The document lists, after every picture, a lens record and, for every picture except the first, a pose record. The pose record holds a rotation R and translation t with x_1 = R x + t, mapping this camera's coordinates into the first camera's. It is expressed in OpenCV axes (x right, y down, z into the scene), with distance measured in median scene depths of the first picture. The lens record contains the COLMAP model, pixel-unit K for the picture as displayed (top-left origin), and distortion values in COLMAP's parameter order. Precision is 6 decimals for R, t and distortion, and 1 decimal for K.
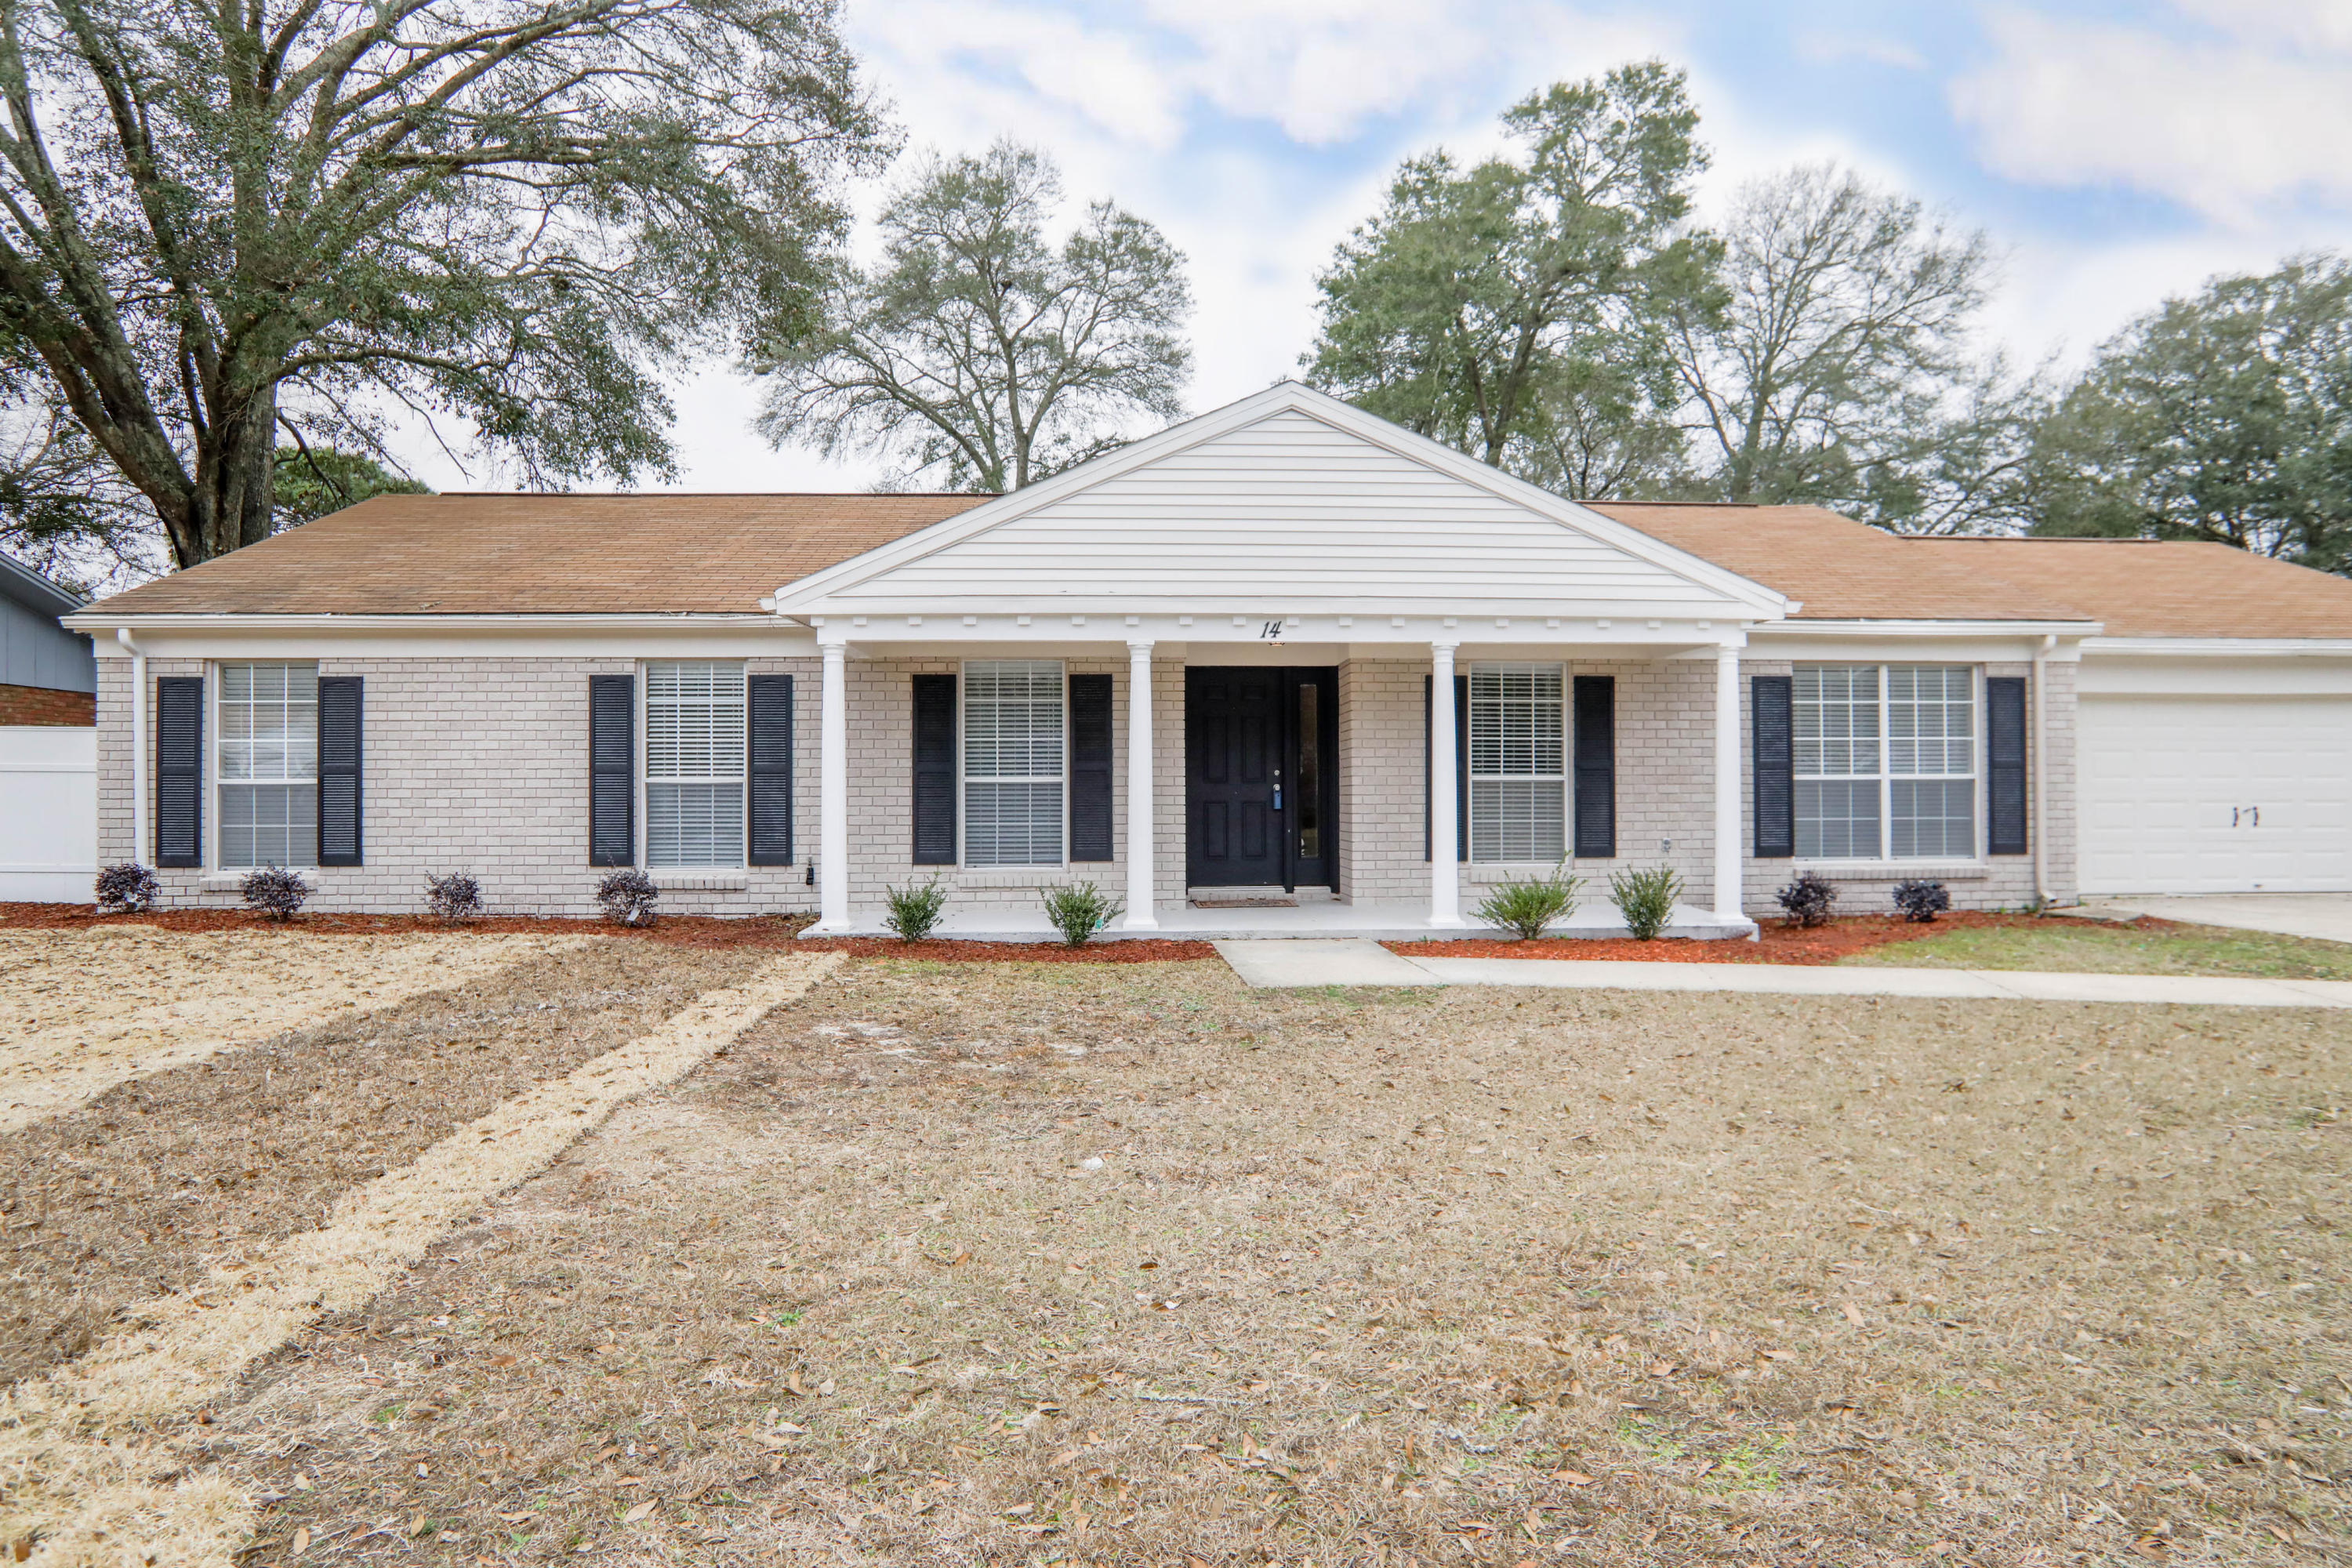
lens RADIAL K [[1357.3, 0, 1176.0], [0, 1357.3, 784.0], [0, 0, 1]] dist [-0.068874, 0.052628]
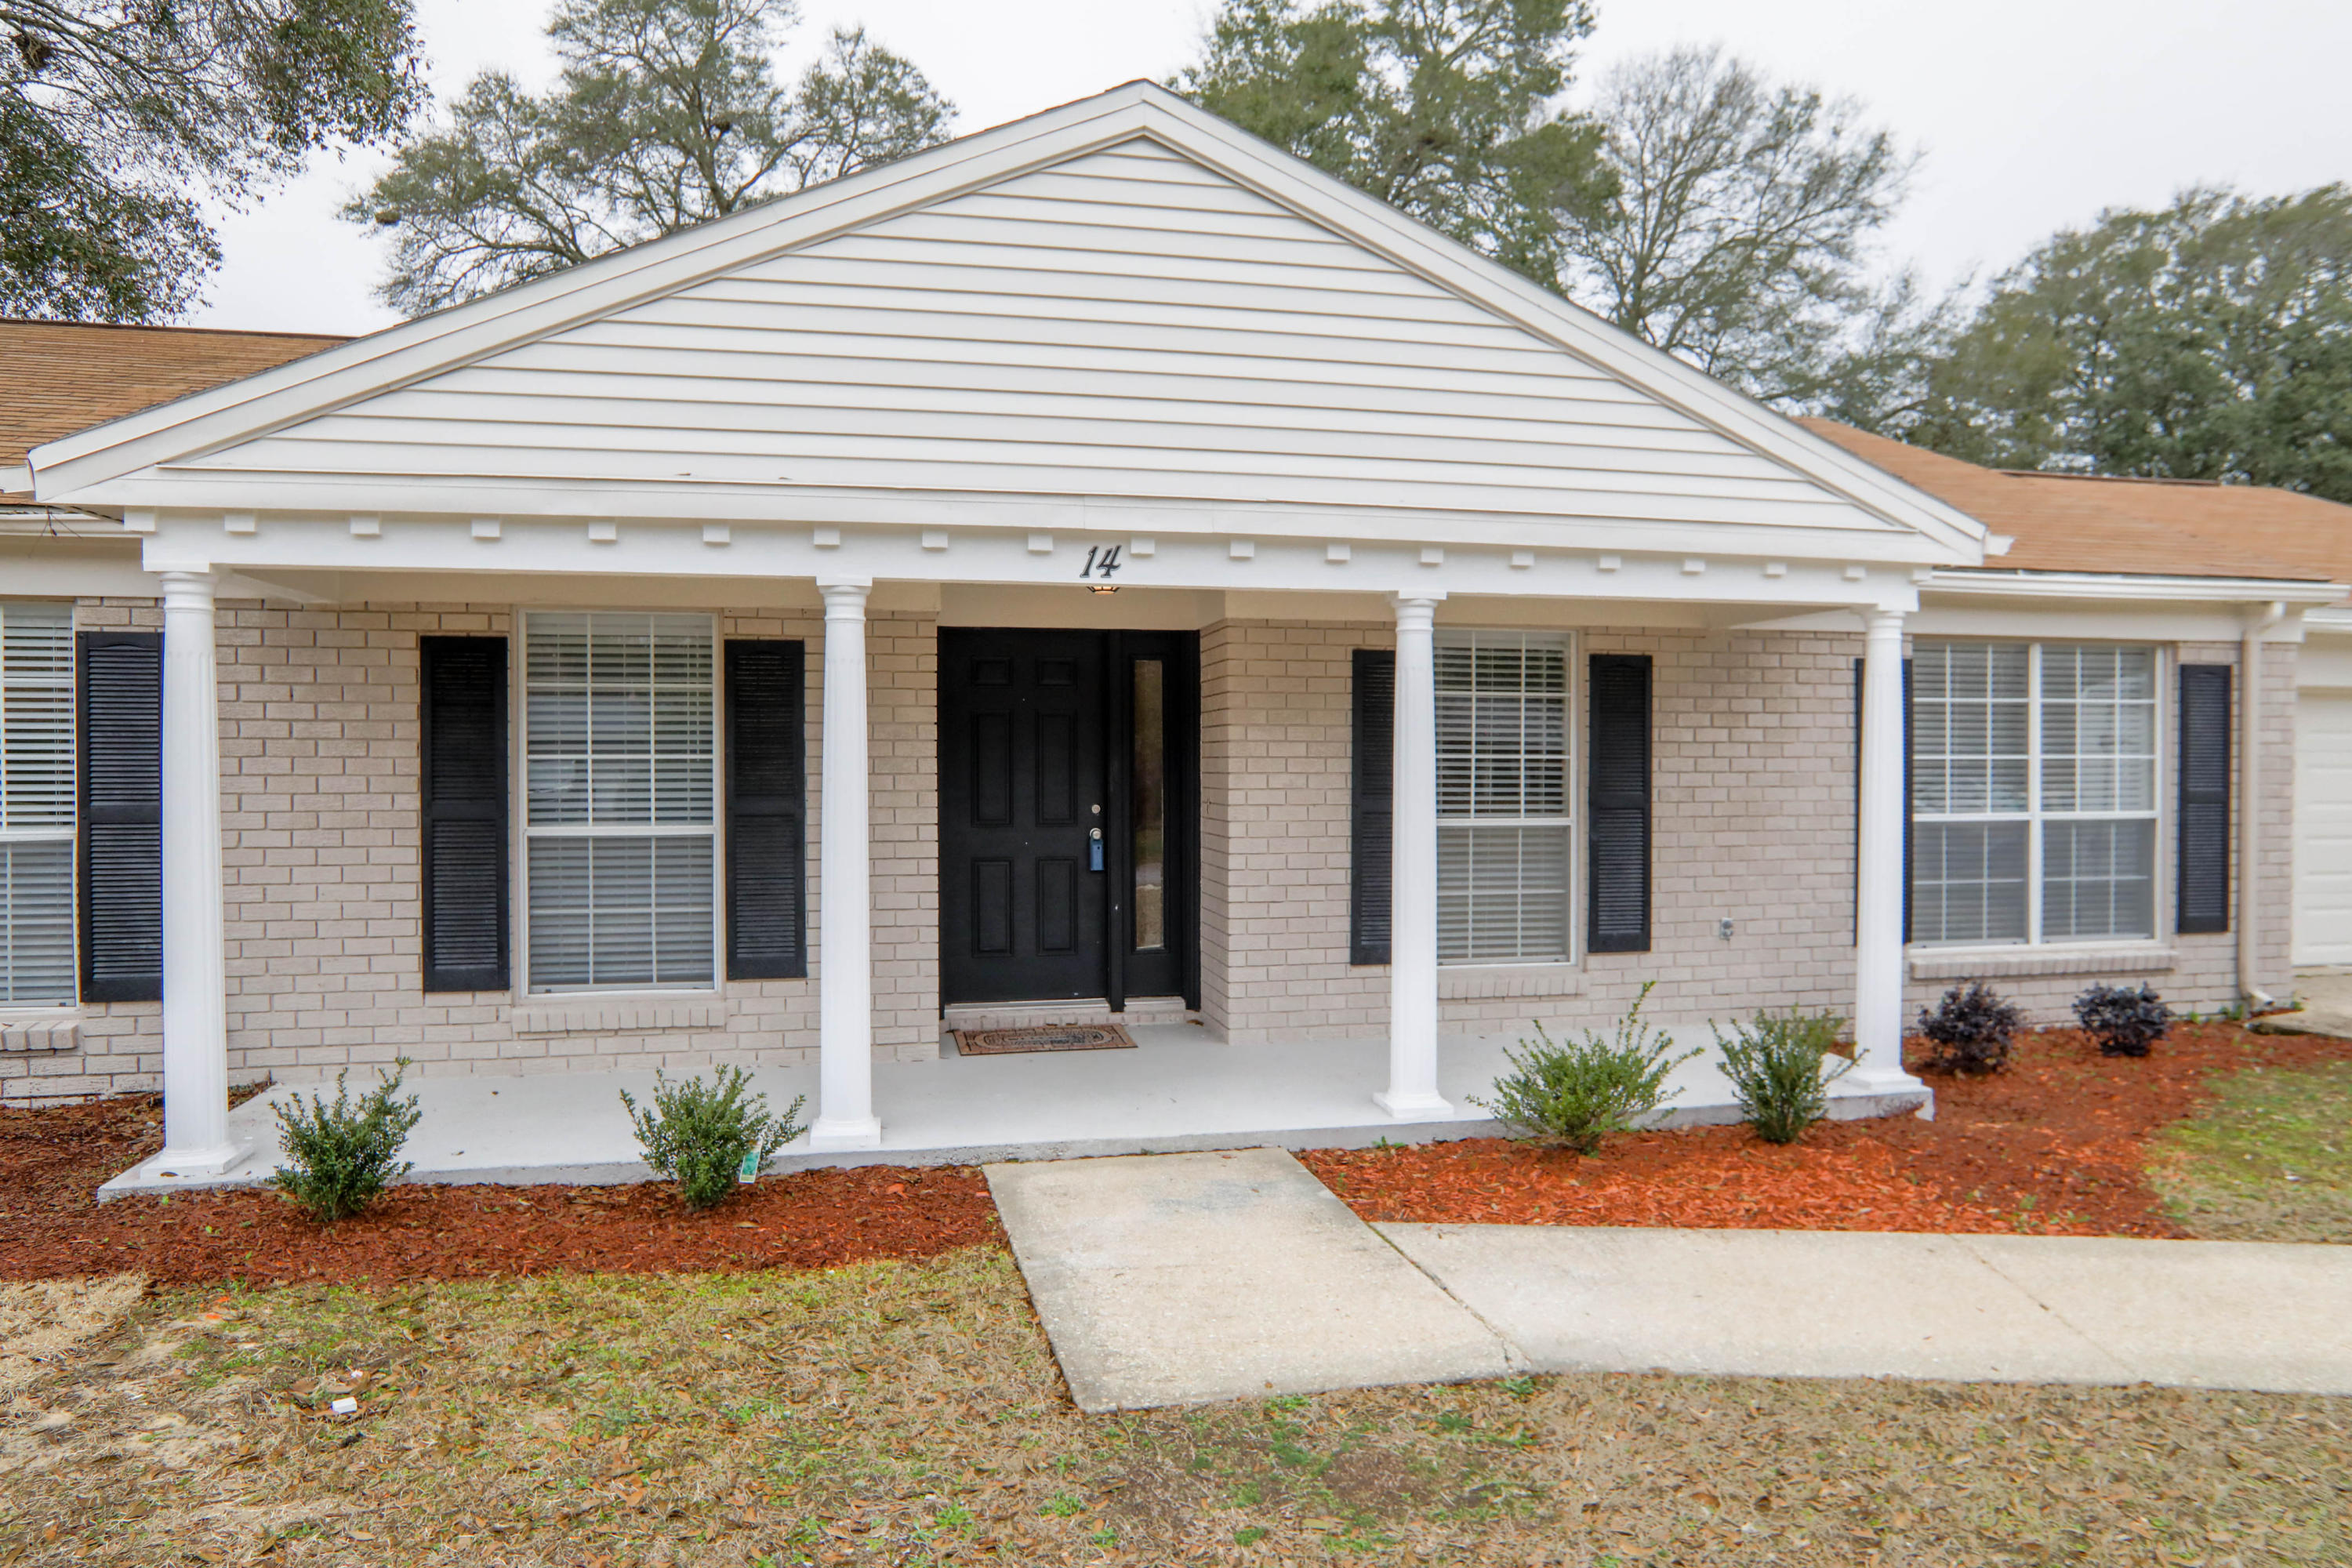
lens RADIAL K [[1446.4, 0, 1176.0], [0, 1446.4, 784.0], [0, 0, 1]] dist [-0.060746, 0.048162]
pose [[0.987639, 0.000161, 0.156748, 0.010201], [-0.004144, 0.999677, 0.025083, -0.036327], [-0.156693, -0.025423, 0.987320, 0.382219]]
